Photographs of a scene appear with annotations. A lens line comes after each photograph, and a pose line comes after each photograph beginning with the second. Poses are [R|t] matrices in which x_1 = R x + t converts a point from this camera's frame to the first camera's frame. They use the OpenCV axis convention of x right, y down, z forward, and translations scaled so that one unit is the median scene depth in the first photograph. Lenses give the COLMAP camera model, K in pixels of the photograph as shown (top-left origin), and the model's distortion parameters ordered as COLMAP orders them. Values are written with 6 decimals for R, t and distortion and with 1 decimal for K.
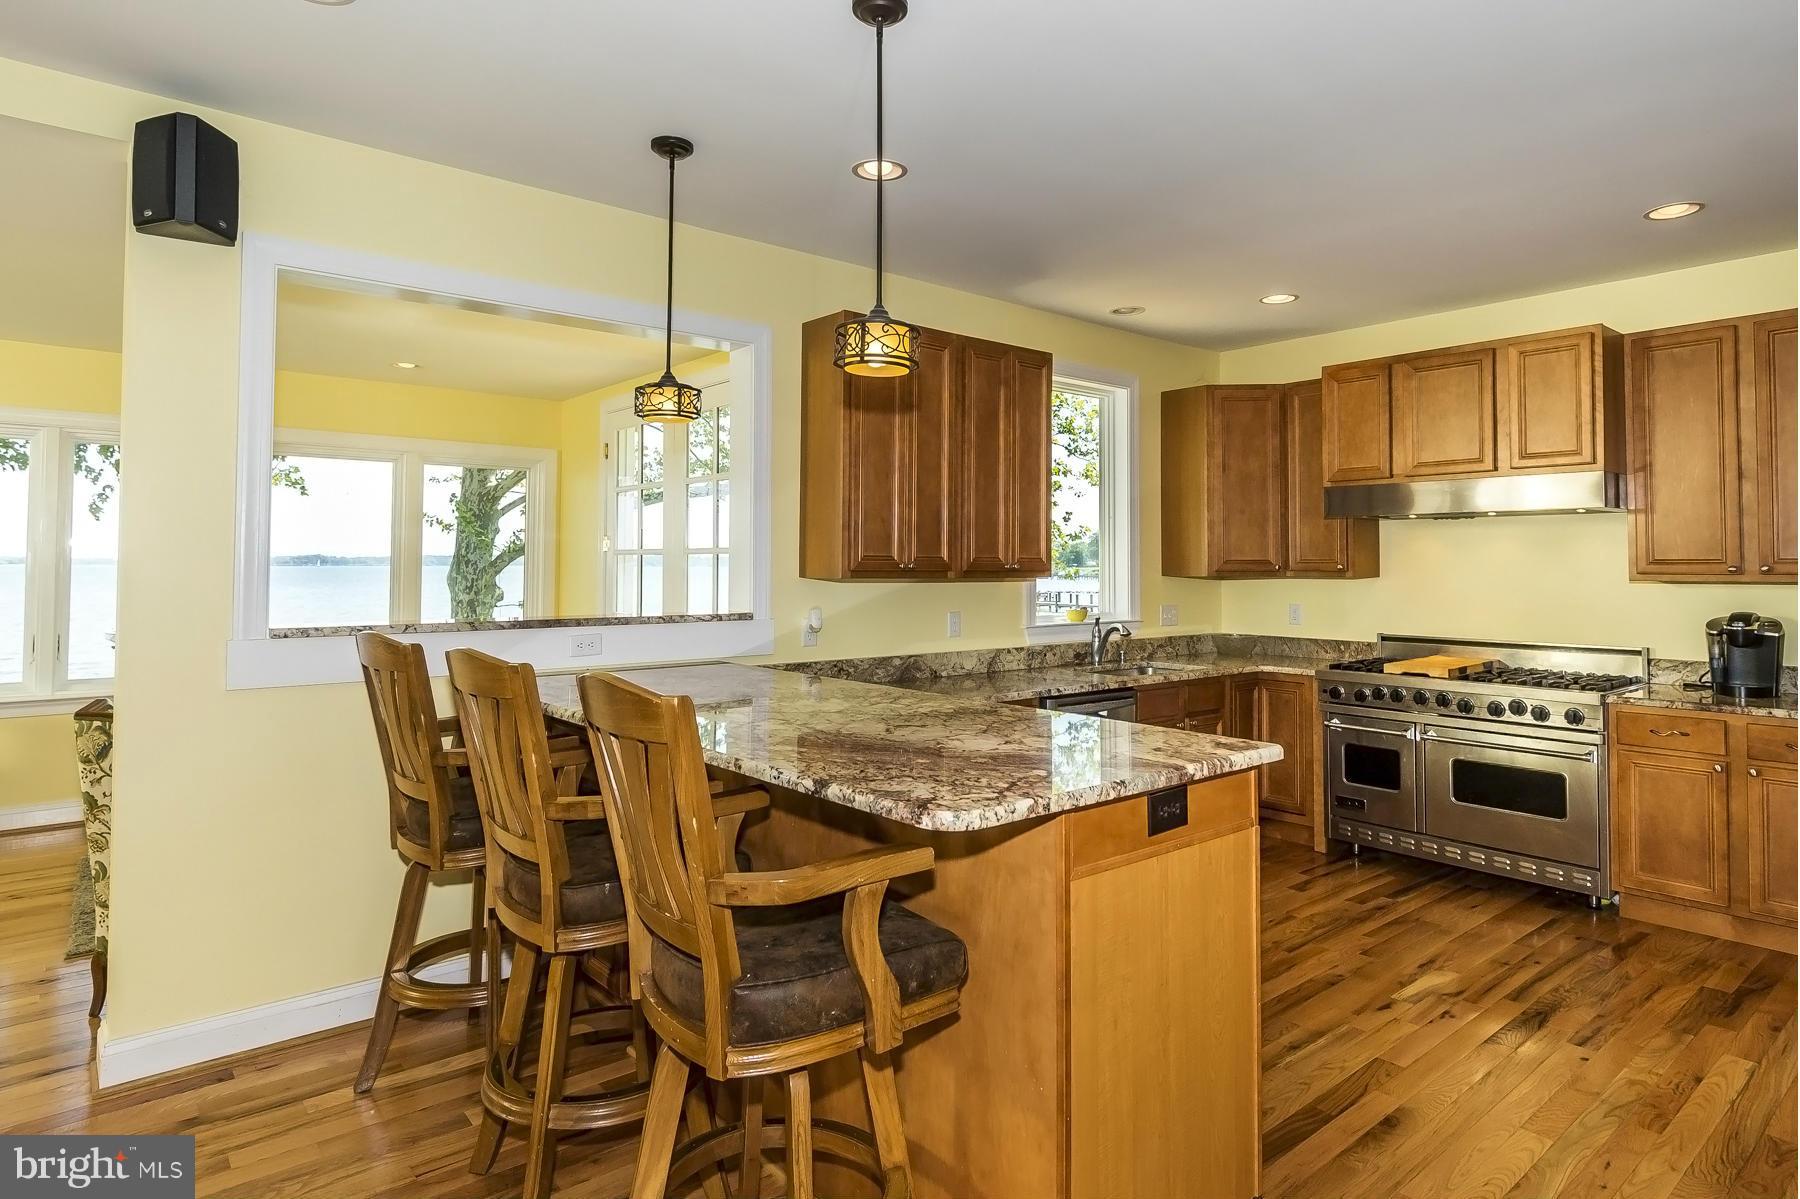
lens RADIAL K [[994.1, 0, 894.8], [0, 994.1, 562.7], [0, 0, 1]] dist [-0.003086, -0.000590]
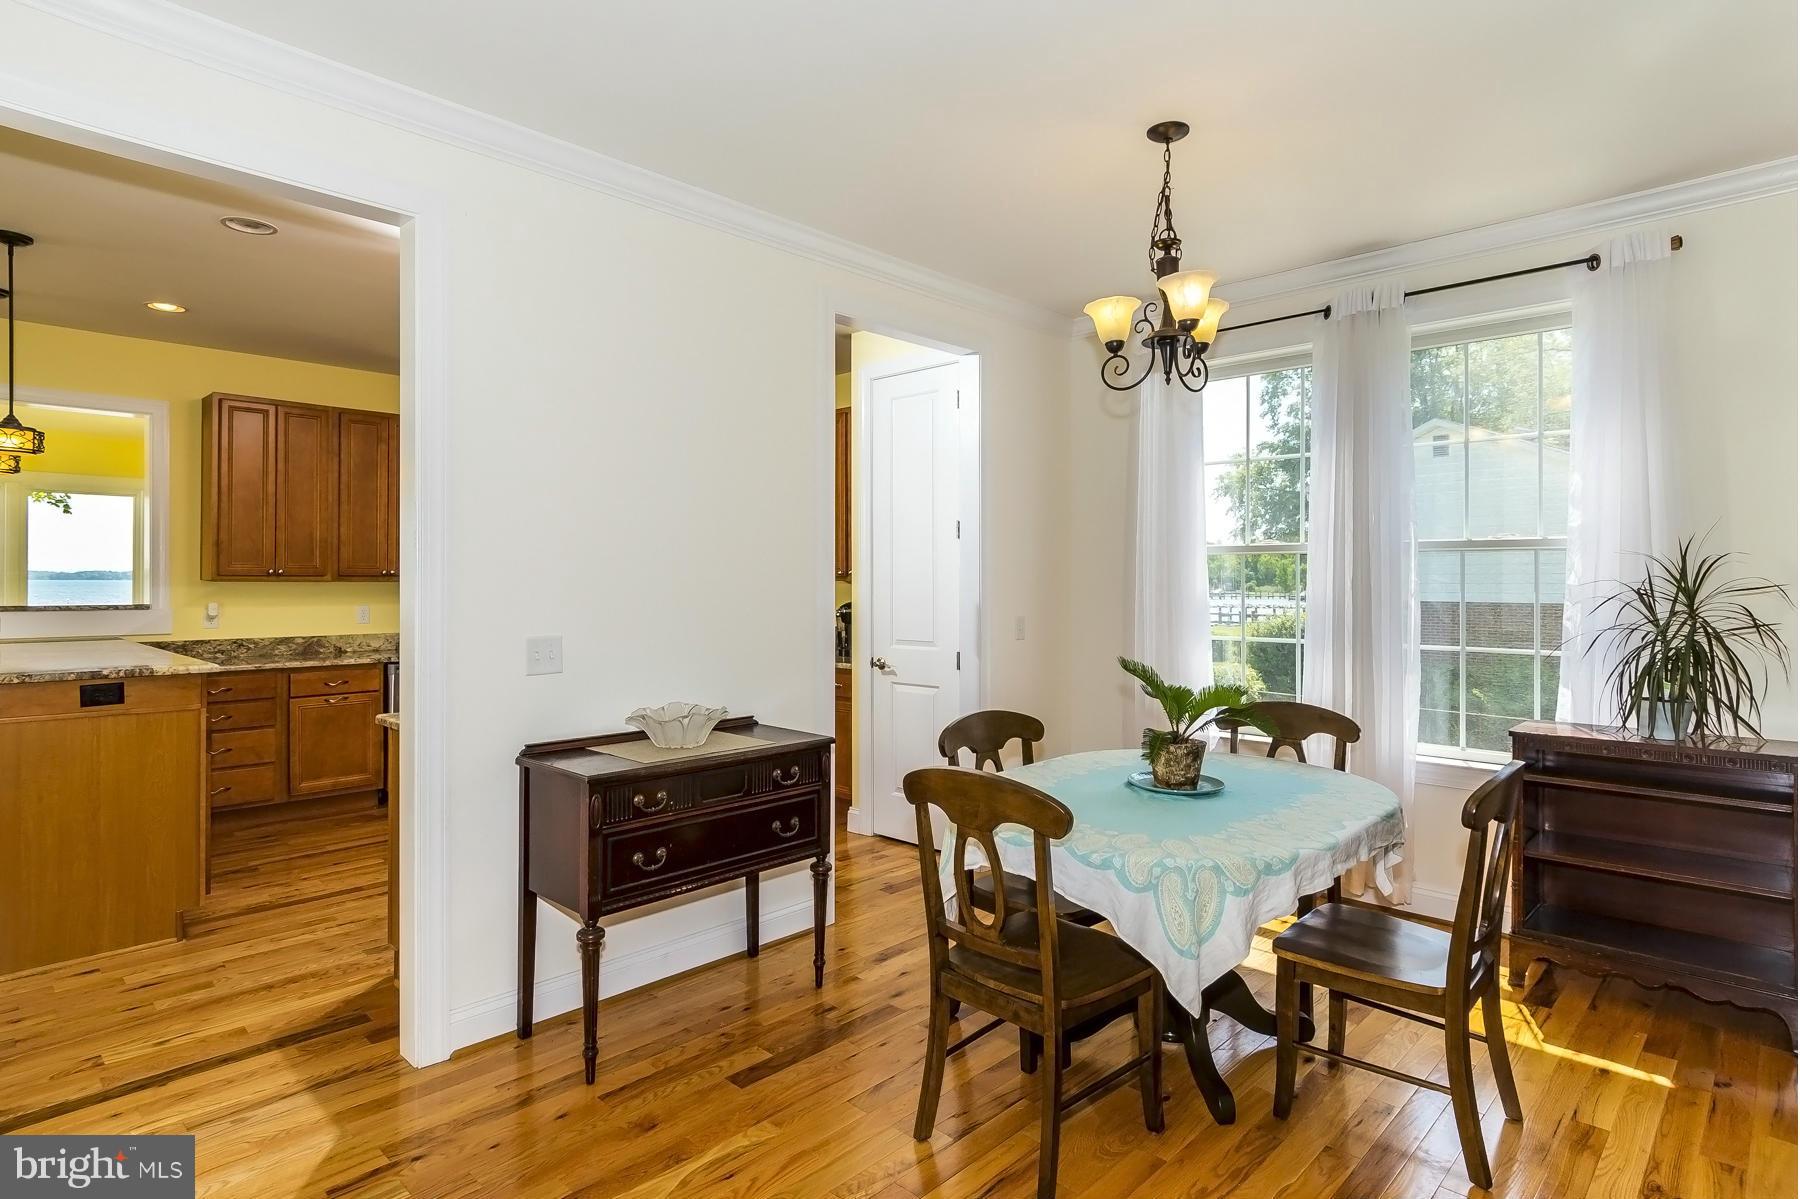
lens RADIAL K [[946.1, 0, 900.0], [0, 946.1, 599.5], [0, 0, 1]] dist [0.000630, 0.000376]
pose [[0.993407, -0.005513, 0.114505, 0.699202], [0.002854, 0.999723, 0.023373, 0.012280], [-0.114602, -0.022892, 0.993148, -0.430682]]
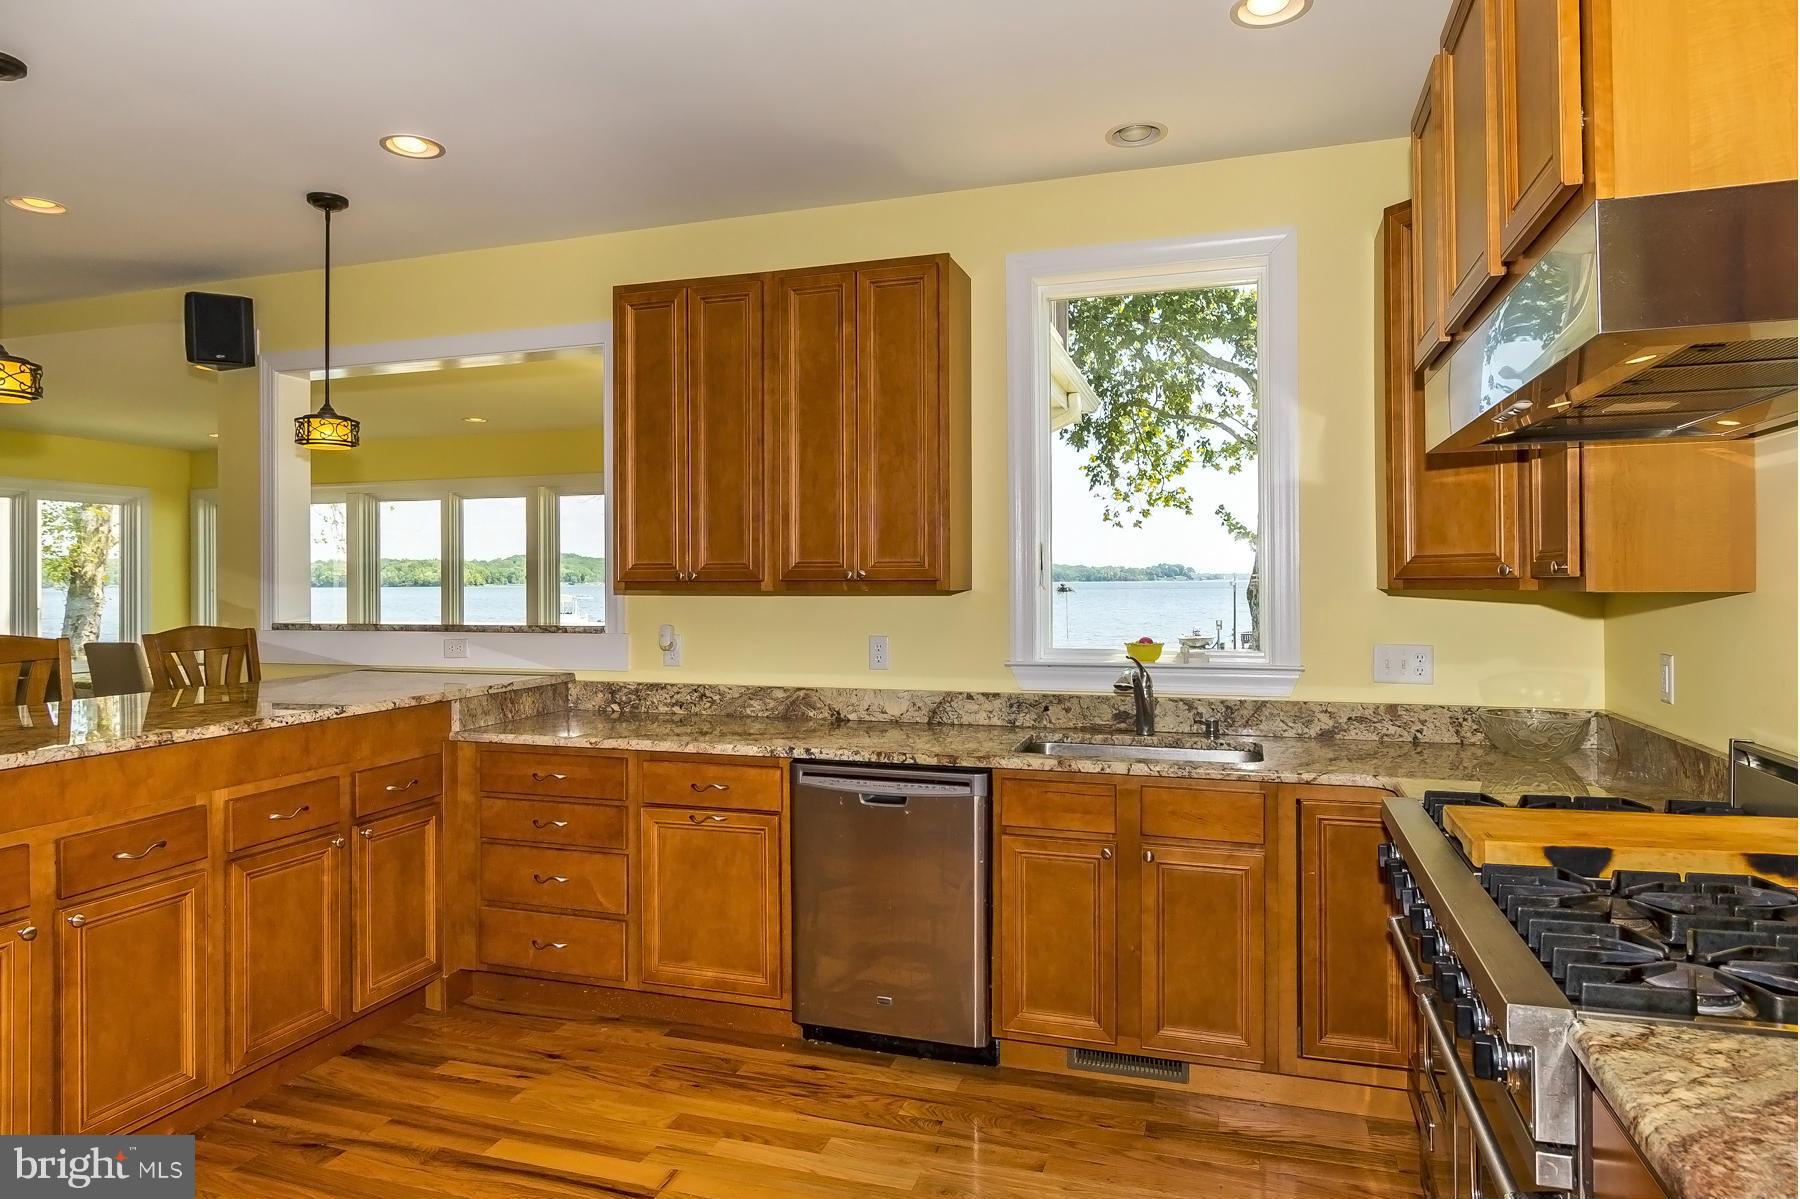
lens RADIAL K [[1061.7, 0, 900.0], [0, 1061.7, 599.5], [0, 0, 1]] dist [-0.000400, -0.000353]
pose [[0.533435, 0.006516, -0.845816, 0.785350], [0.010294, 0.999846, 0.014195, 0.012169], [0.845779, -0.016279, 0.533285, 0.630096]]
